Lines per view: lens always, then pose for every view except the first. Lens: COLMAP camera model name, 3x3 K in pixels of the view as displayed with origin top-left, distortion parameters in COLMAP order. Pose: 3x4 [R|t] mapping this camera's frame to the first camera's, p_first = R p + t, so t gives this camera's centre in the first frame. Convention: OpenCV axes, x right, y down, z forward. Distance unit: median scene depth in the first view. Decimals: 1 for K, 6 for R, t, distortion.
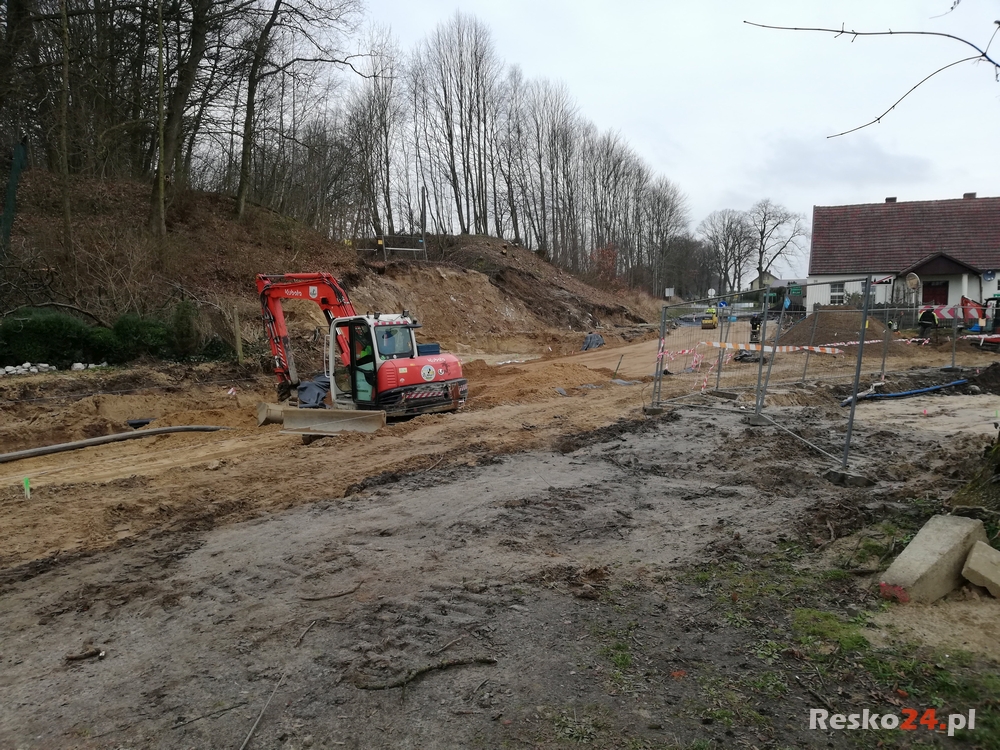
lens RADIAL K [[752.4, 0, 506.5], [0, 752.4, 378.7], [0, 0, 1]] dist [0.061291, -0.070146]
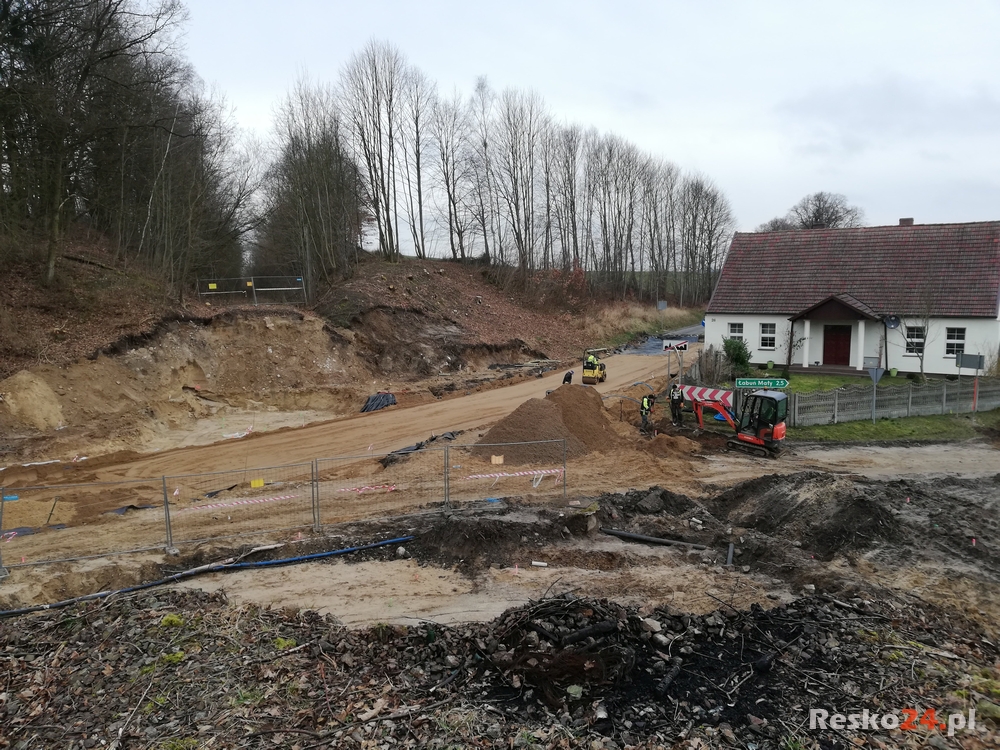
lens RADIAL K [[752.4, 0, 500.3], [0, 752.4, 379.8], [0, 0, 1]] dist [0.061291, -0.070146]
pose [[0.975888, 0.026416, -0.216668, 0.433547], [-0.018068, 0.999019, 0.040421, -0.108722], [0.217523, -0.035532, 0.975408, 0.071273]]
